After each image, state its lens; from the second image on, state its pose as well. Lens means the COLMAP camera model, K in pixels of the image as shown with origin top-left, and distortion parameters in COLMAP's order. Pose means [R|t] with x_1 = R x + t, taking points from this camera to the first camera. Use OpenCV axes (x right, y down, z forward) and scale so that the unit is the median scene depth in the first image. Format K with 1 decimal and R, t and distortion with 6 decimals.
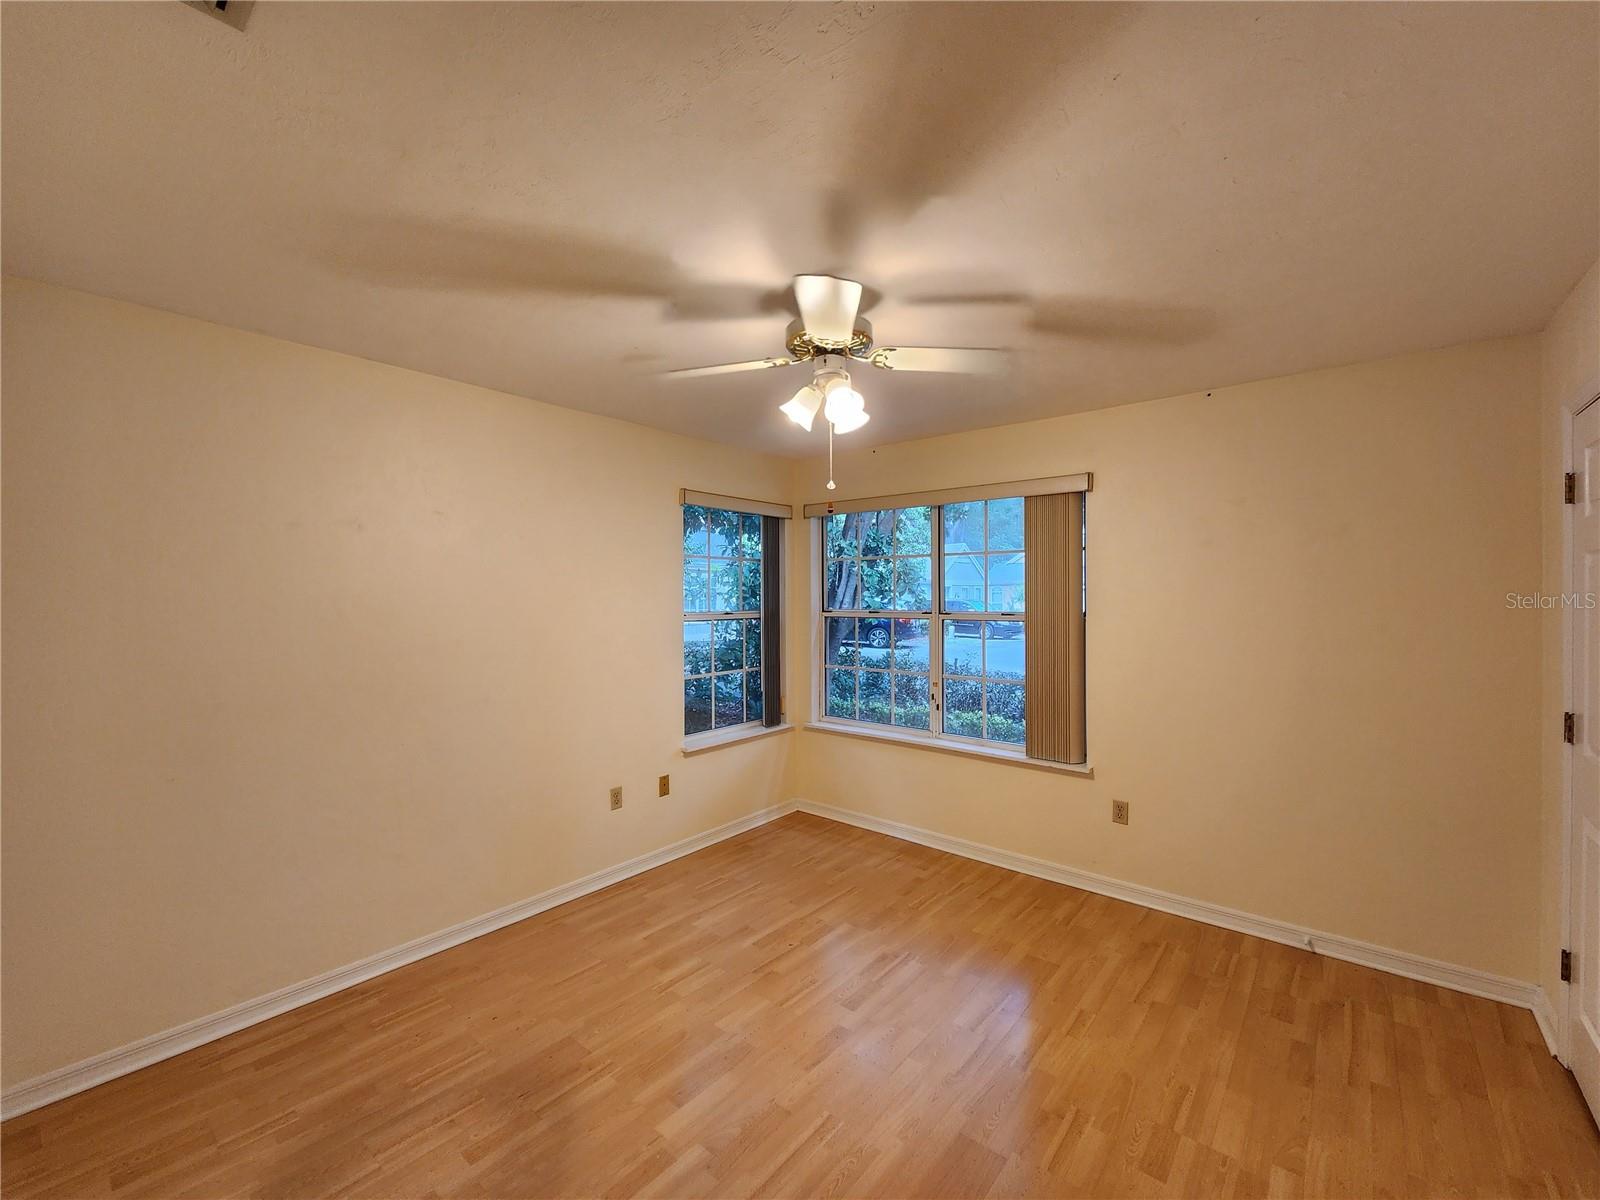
lens RADIAL K [[656.3, 0, 804.3], [0, 656.3, 598.1], [0, 0, 1]] dist [0.004517, -0.003269]
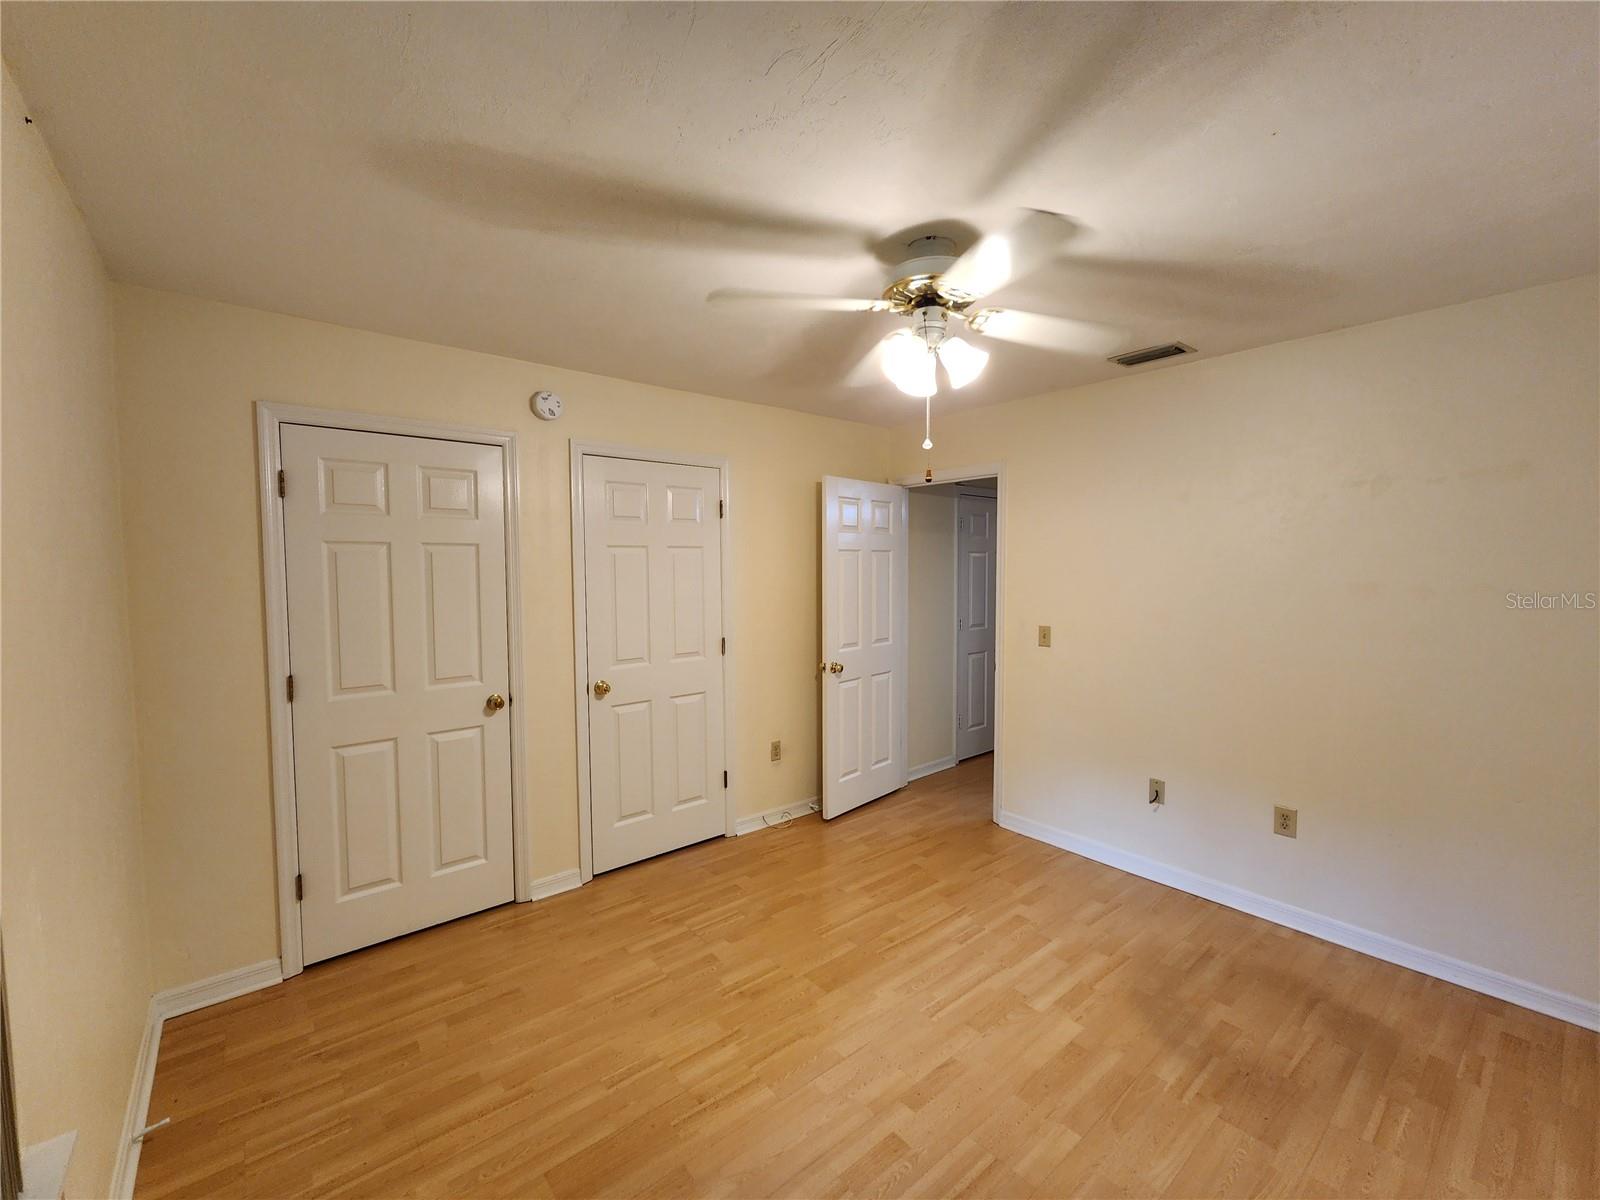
lens RADIAL K [[656.3, 0, 800.4], [0, 656.3, 593.9], [0, 0, 1]] dist [0.004517, -0.003269]
pose [[-0.982924, 0.000921, 0.184007, 0.036671], [0.009061, 0.999017, 0.043397, -0.012337], [-0.183786, 0.044323, -0.981966, 1.539903]]
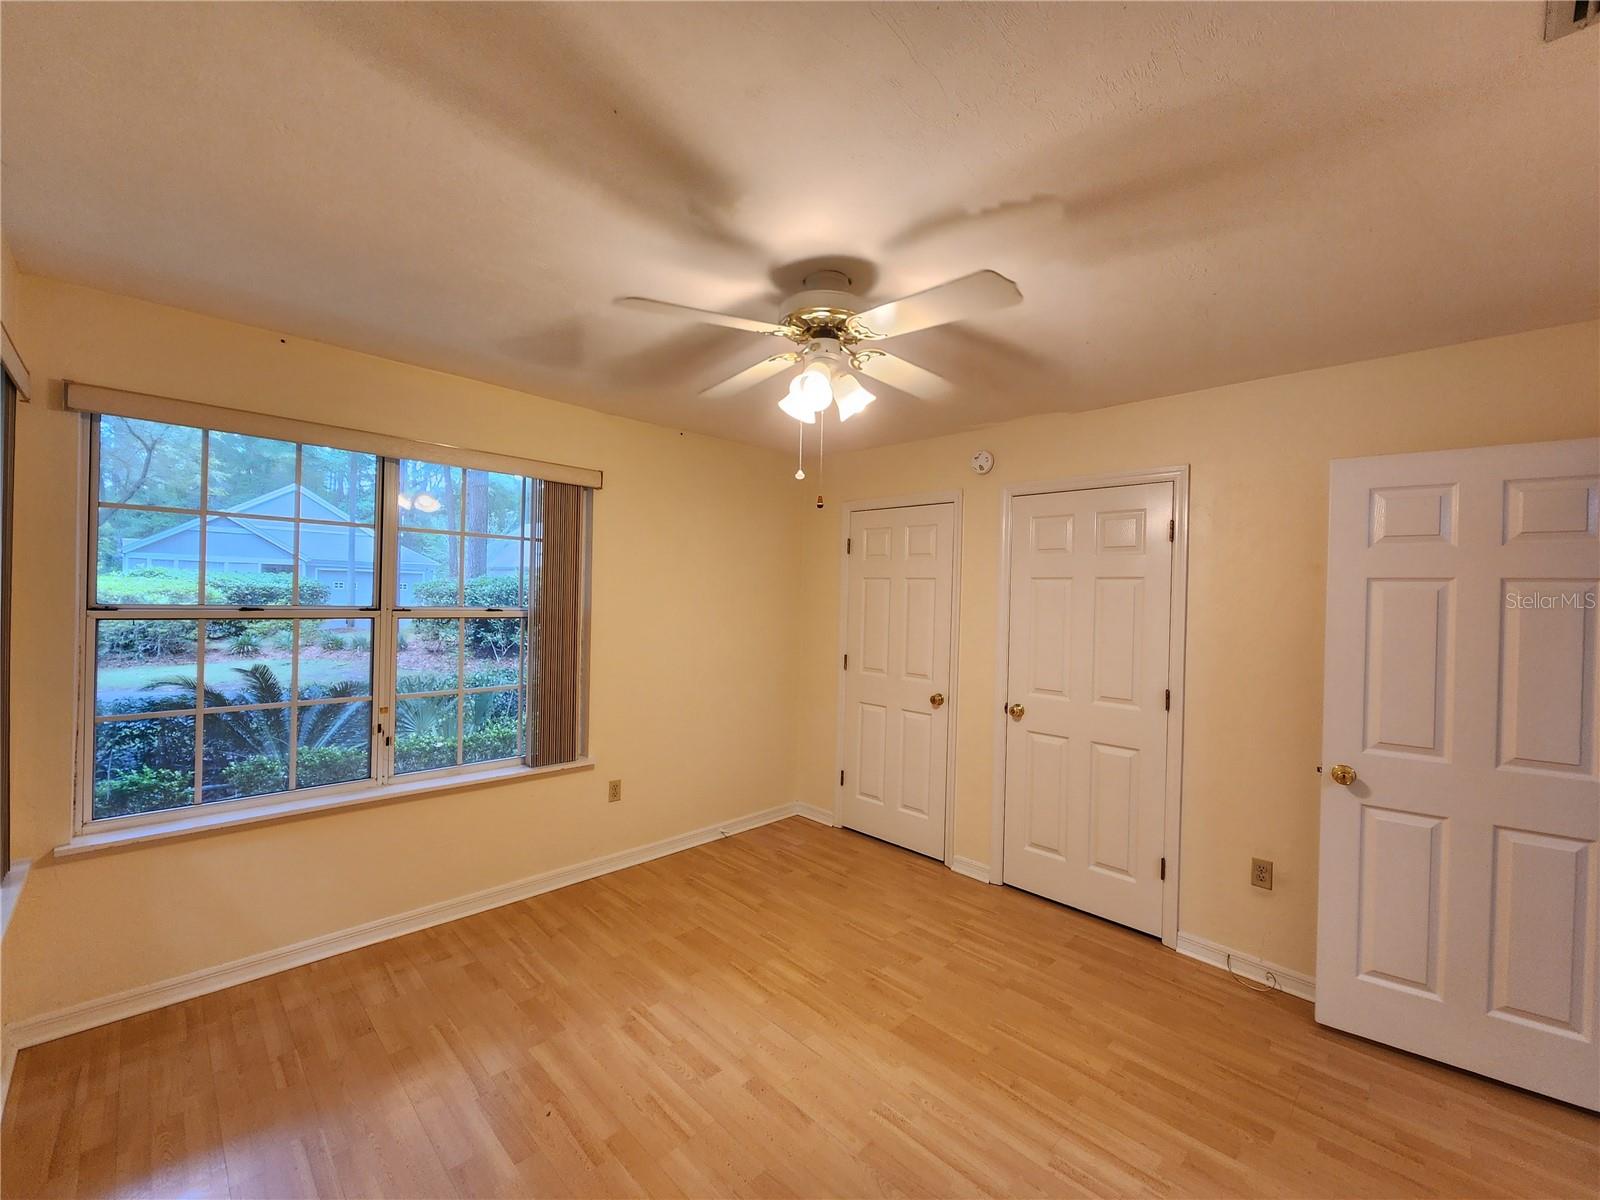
lens RADIAL K [[656.3, 0, 800.5], [0, 656.3, 598.7], [0, 0, 1]] dist [0.004517, -0.003269]
pose [[0.089792, 0.000761, 0.995960, -0.701815], [-0.025818, 0.999665, 0.001563, -0.001163], [-0.995626, -0.025854, 0.089781, 0.744515]]
